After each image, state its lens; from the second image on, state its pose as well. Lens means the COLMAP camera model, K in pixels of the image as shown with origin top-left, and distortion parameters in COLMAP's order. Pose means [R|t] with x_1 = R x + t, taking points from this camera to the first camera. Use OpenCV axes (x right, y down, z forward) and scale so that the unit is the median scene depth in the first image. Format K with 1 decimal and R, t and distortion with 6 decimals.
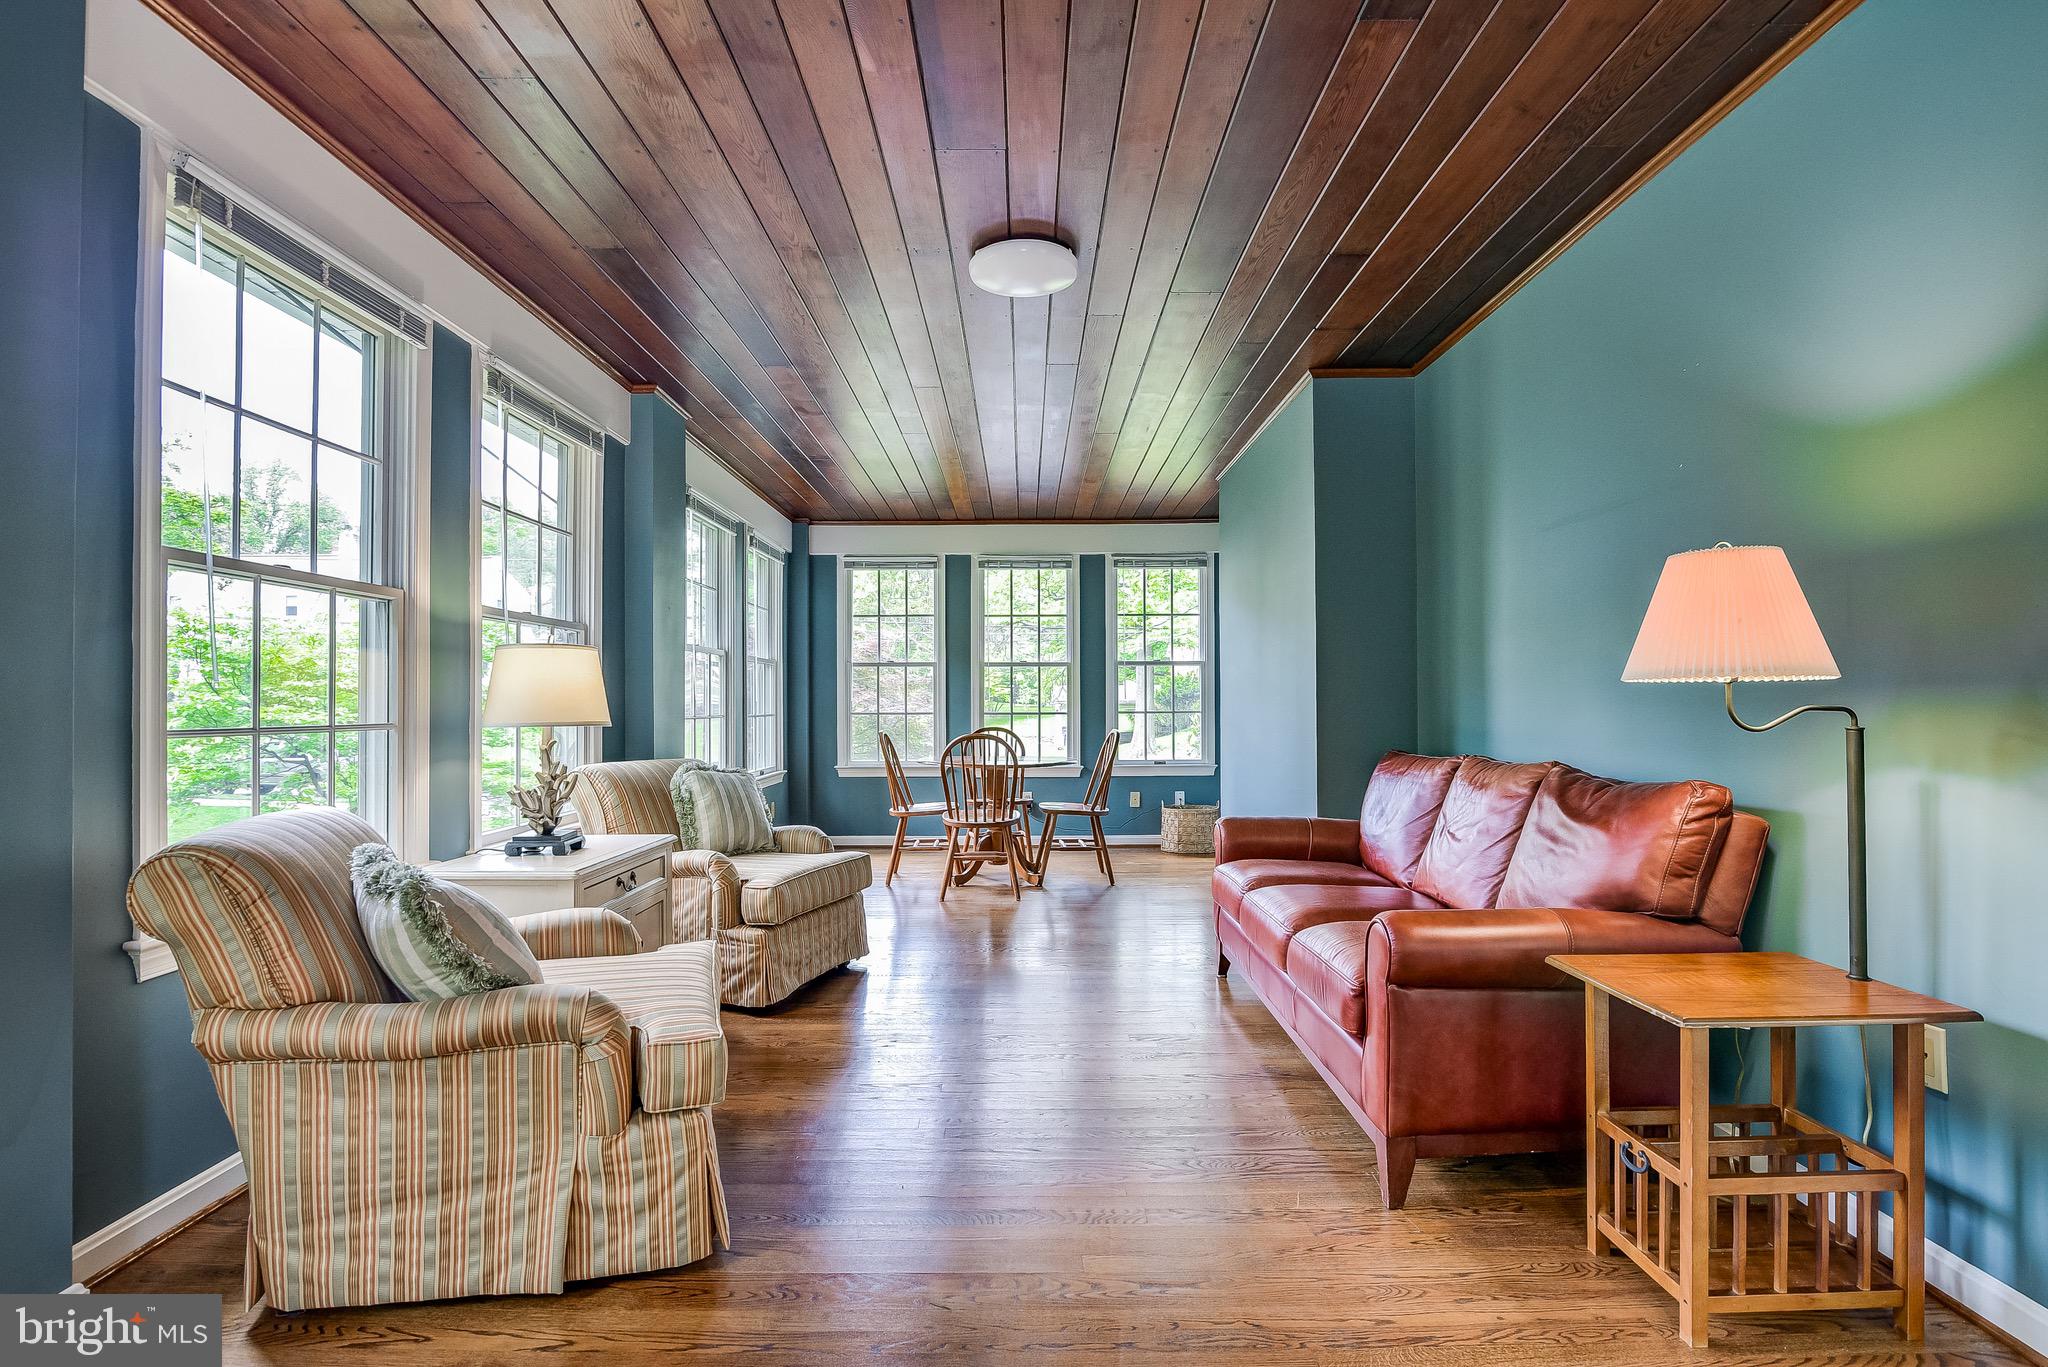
lens RADIAL K [[959.8, 0, 1029.0], [0, 959.8, 697.4], [0, 0, 1]] dist [-0.009734, -0.000191]
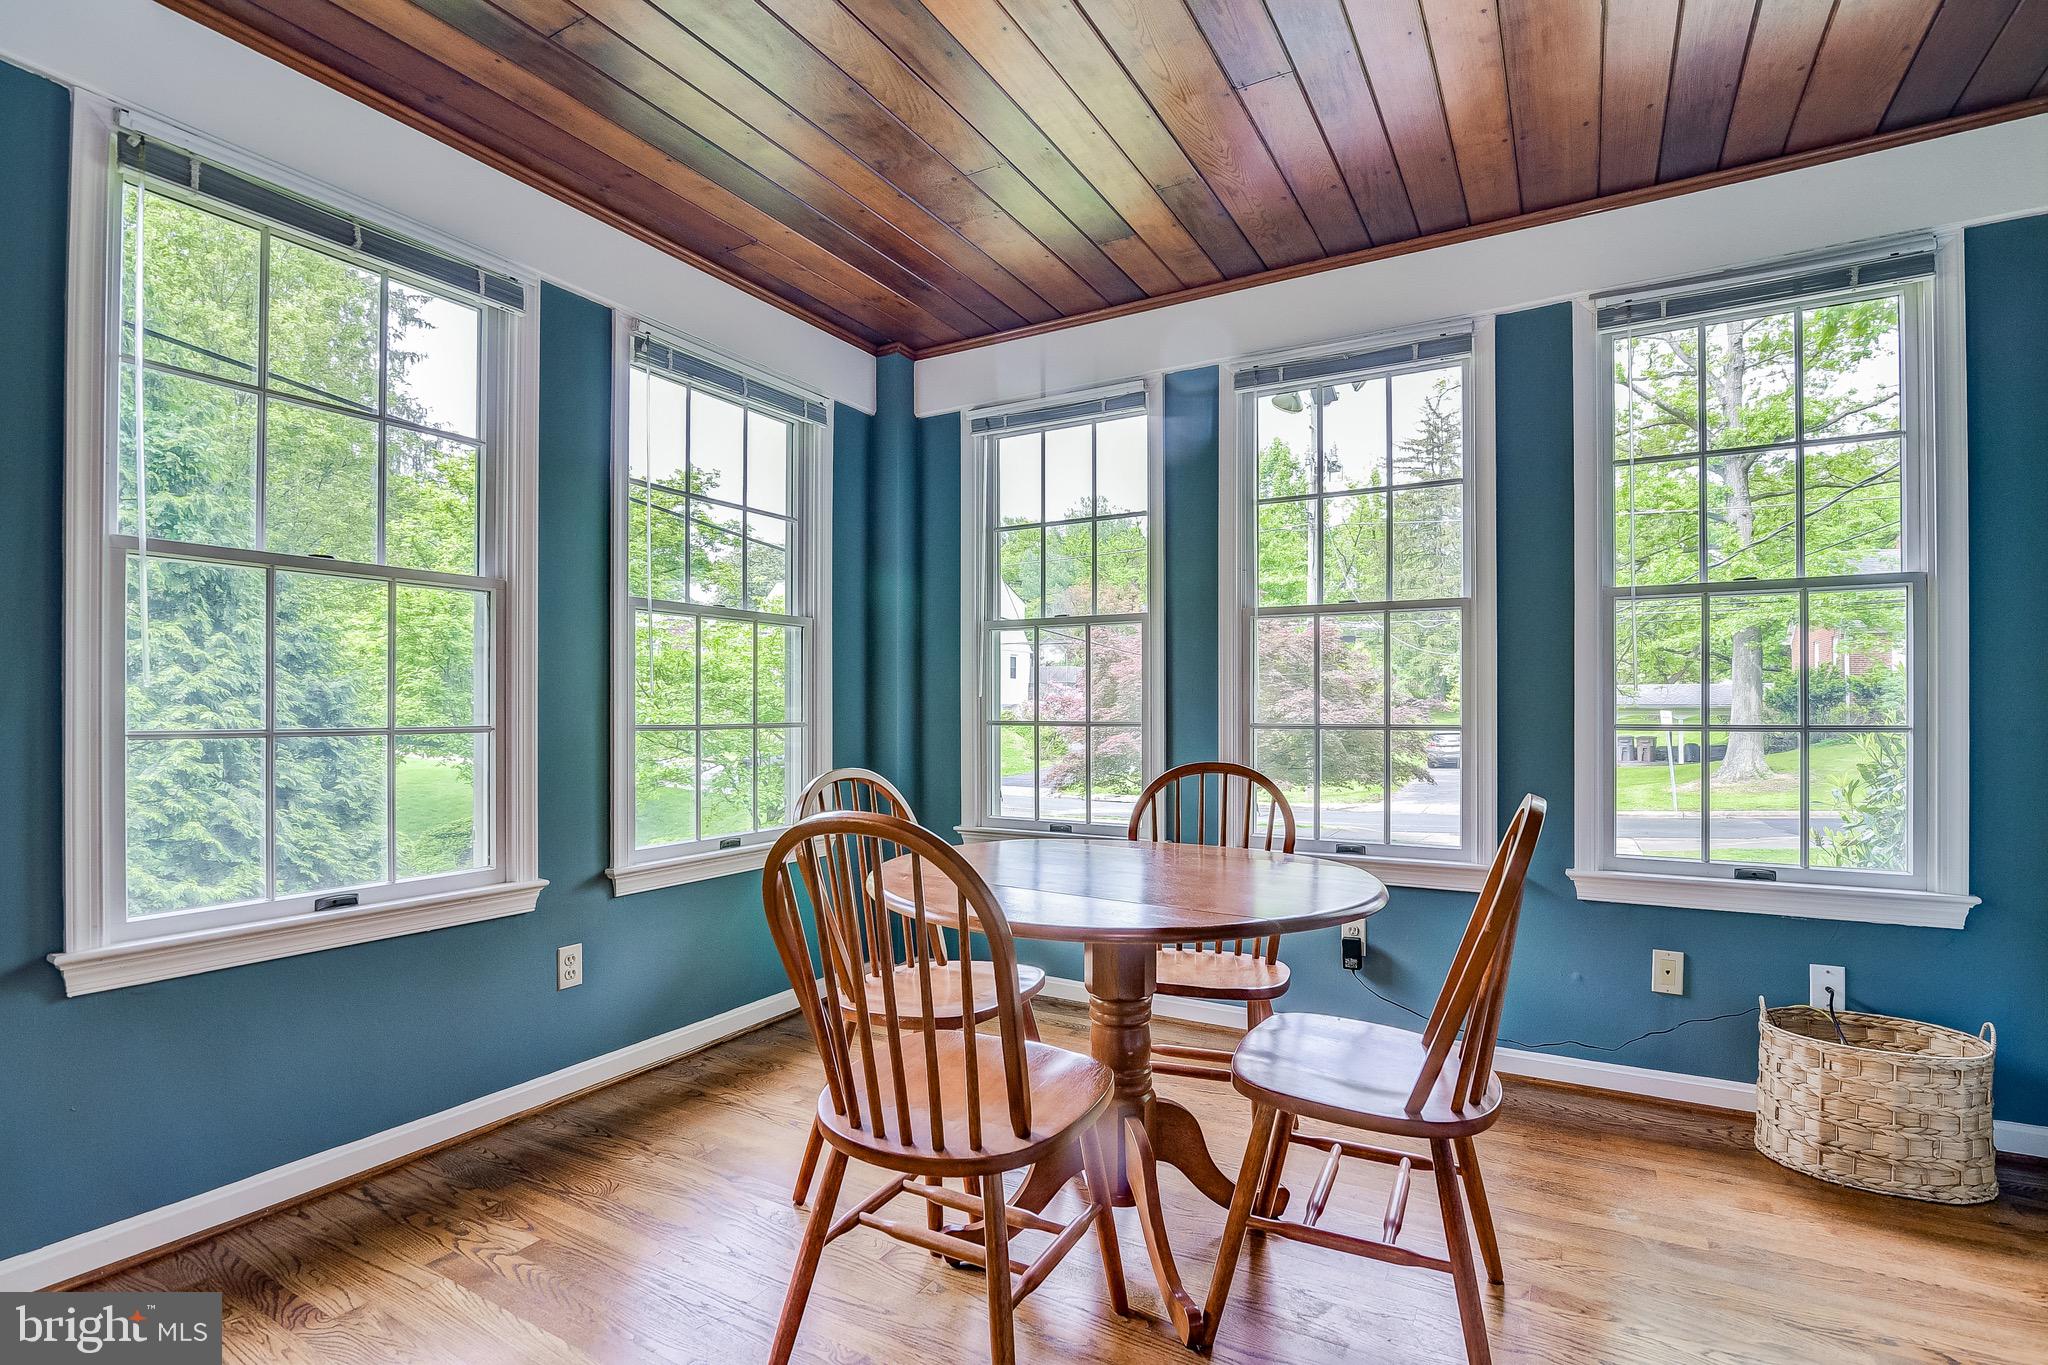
lens RADIAL K [[959.8, 0, 1029.0], [0, 959.8, 696.4], [0, 0, 1]] dist [-0.009734, -0.000191]
pose [[0.862811, -0.003982, -0.505510, 0.086254], [0.003745, 0.999992, -0.001486, 0.003954], [0.505512, -0.000611, 0.862819, 0.580371]]
